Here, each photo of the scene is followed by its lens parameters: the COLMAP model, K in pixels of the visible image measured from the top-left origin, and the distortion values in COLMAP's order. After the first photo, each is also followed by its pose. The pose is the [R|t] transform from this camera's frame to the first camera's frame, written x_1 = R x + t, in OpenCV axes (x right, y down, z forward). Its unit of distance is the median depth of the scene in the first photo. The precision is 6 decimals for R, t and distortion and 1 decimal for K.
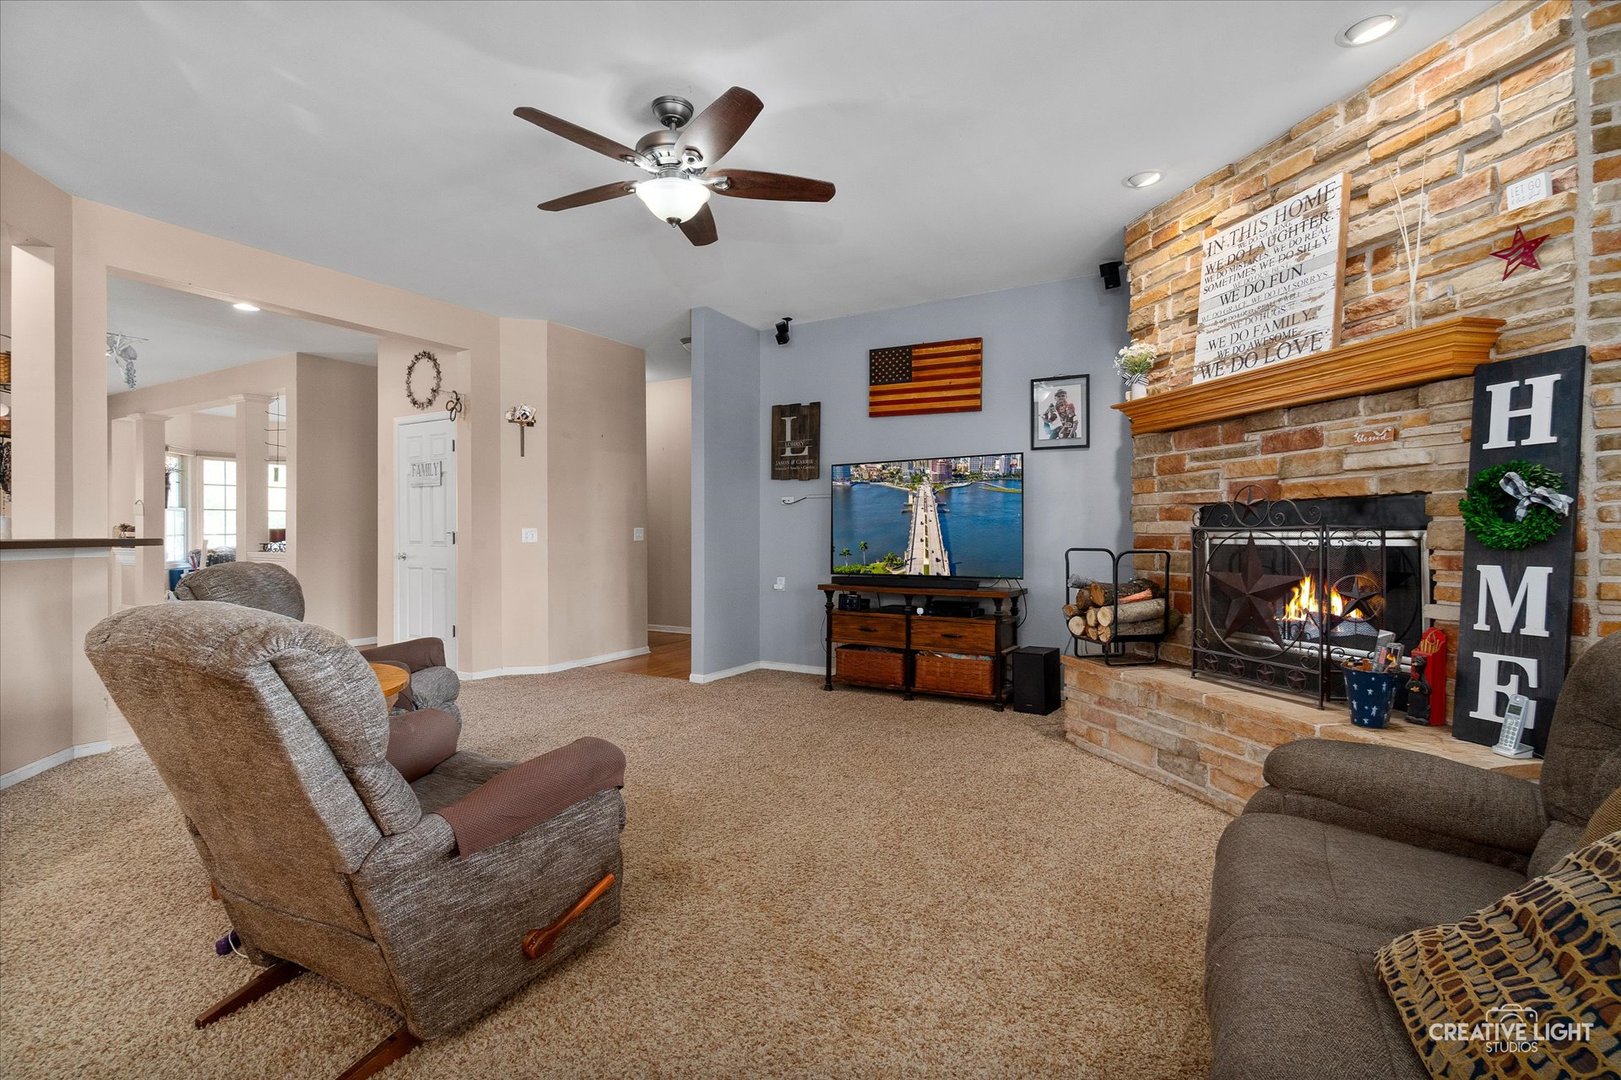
lens RADIAL K [[750.8, 0, 804.8], [0, 750.8, 526.0], [0, 0, 1]] dist [0.000616, 0.000204]
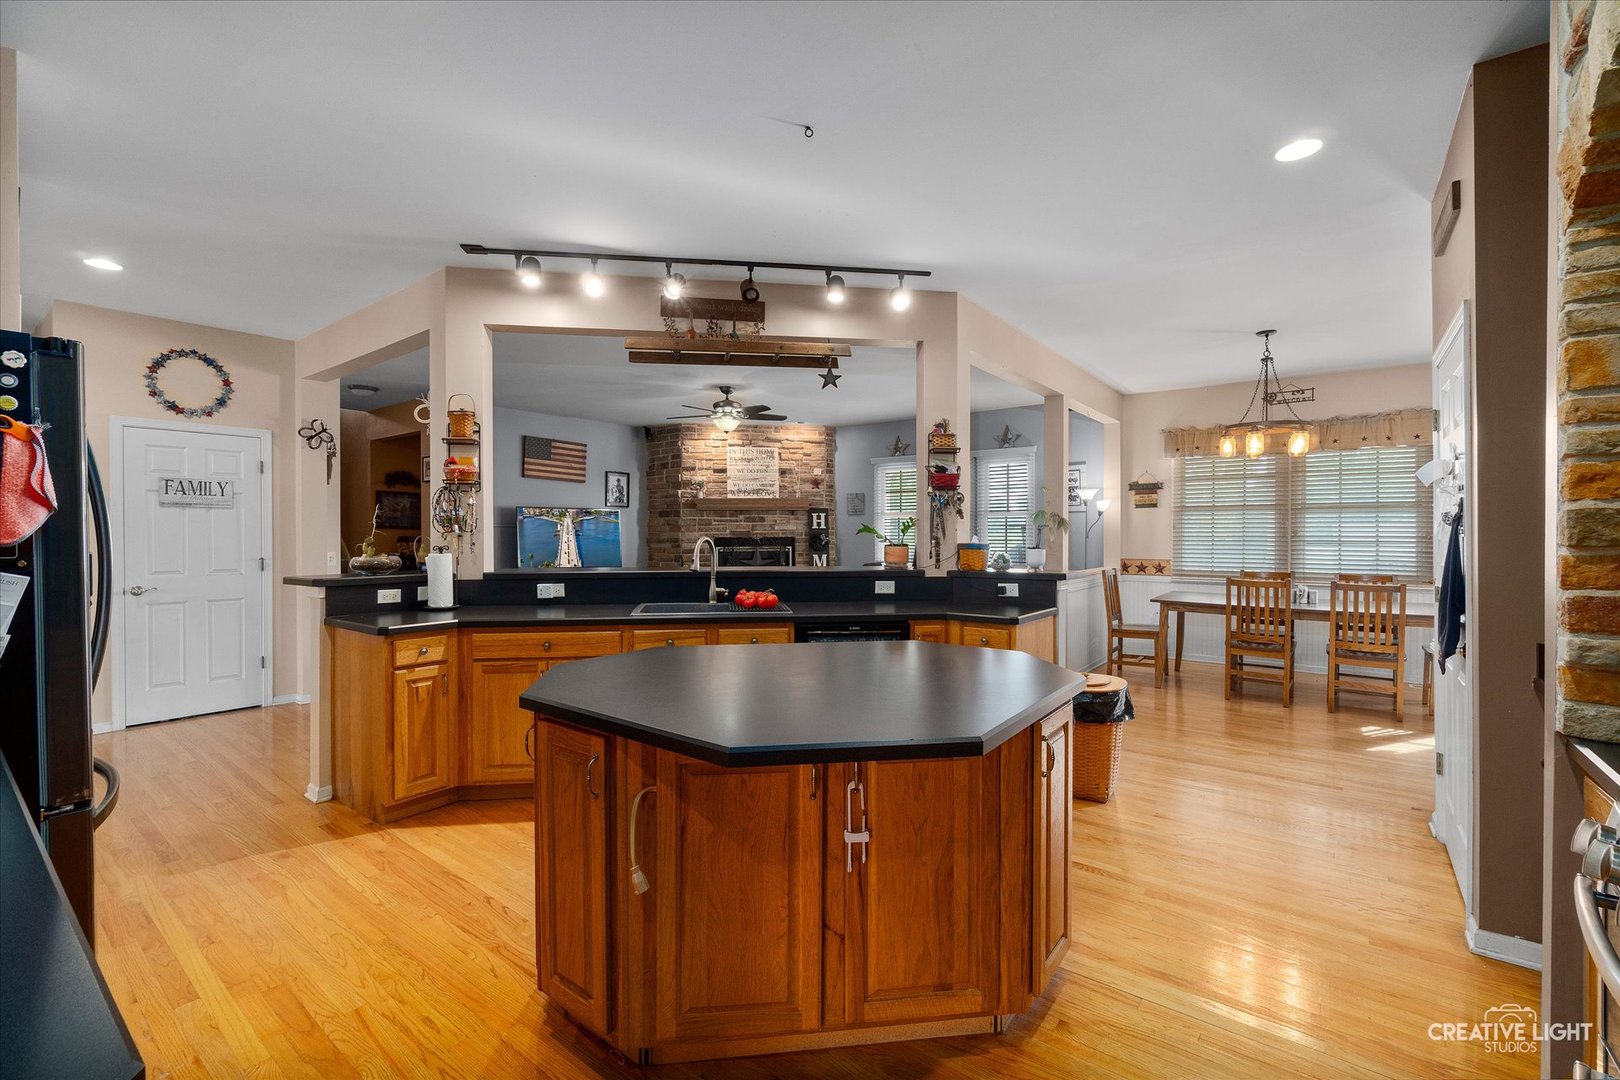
lens RADIAL K [[710.6, 0, 810.0], [0, 710.6, 540.0], [0, 0, 1]] dist [0.001183, -0.000008]
pose [[0.120542, -0.006769, 0.992685, -2.369724], [-0.004755, 0.999961, 0.007396, -0.048271], [-0.992697, -0.005612, 0.120505, 0.387004]]
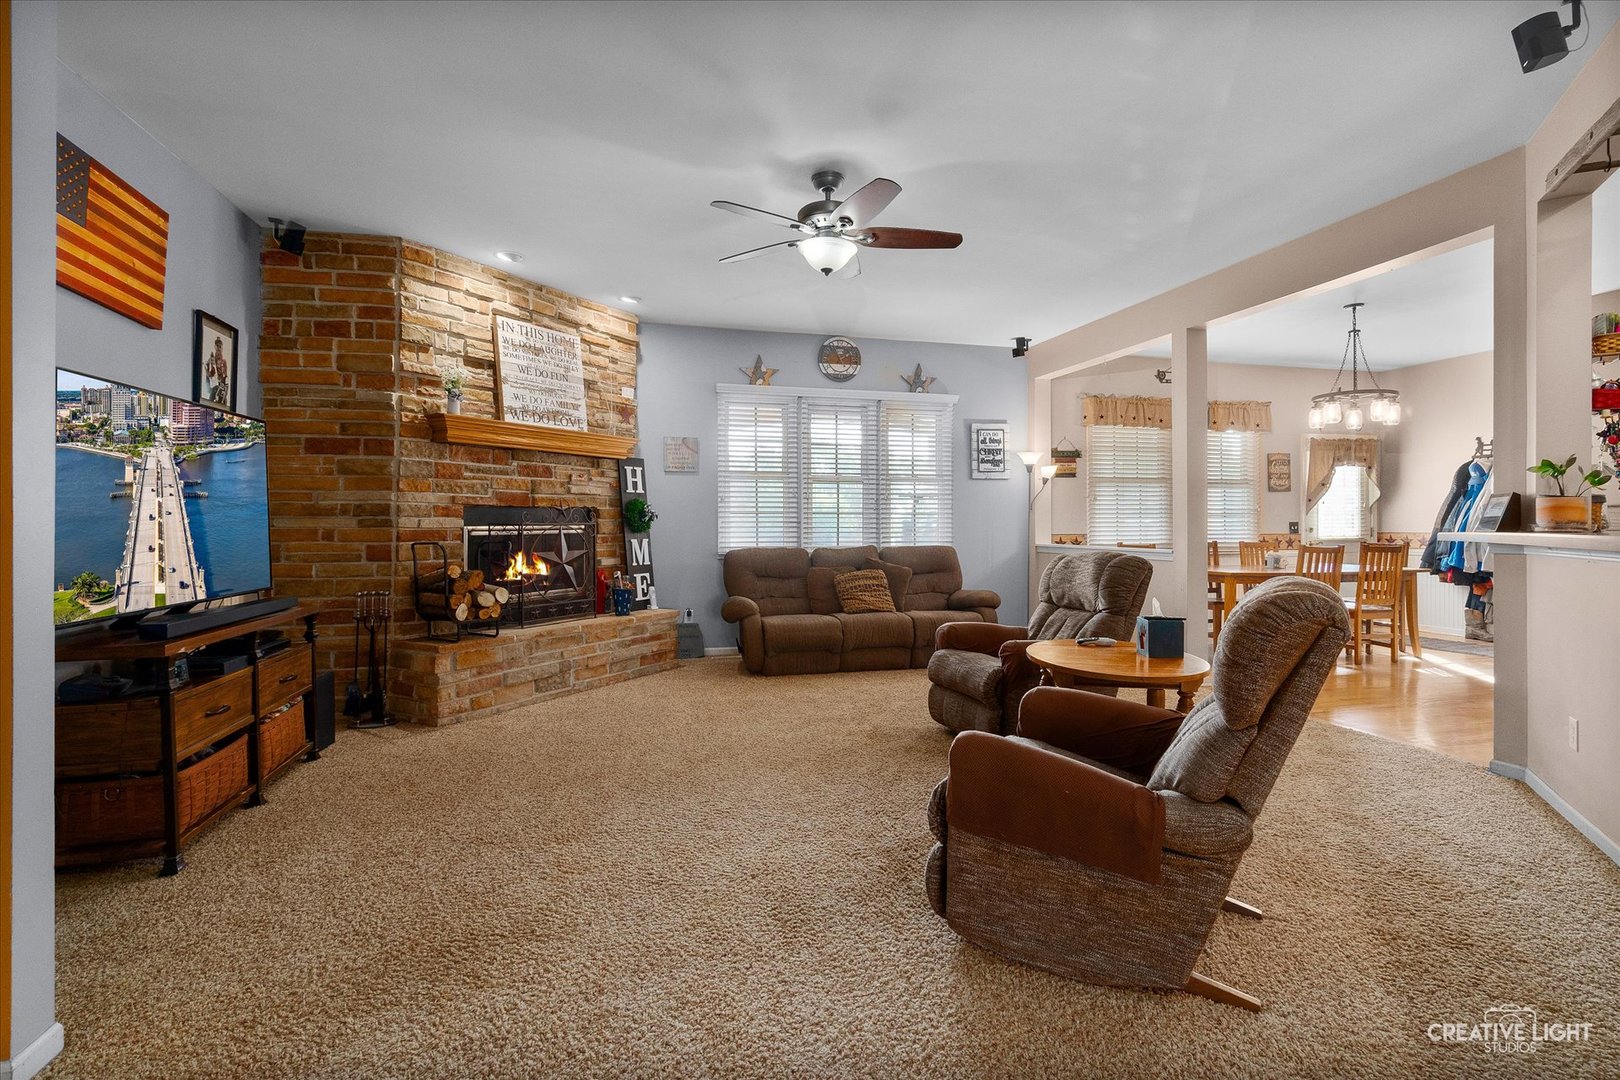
lens RADIAL K [[750.3, 0, 804.3], [0, 750.3, 526.0], [0, 0, 1]] dist [0.000616, 0.000204]
pose [[-0.705492, -0.003958, 0.708707, -0.926002], [-0.003219, 0.999992, 0.002380, 0.000578], [-0.708711, -0.000602, -0.705499, 1.731123]]
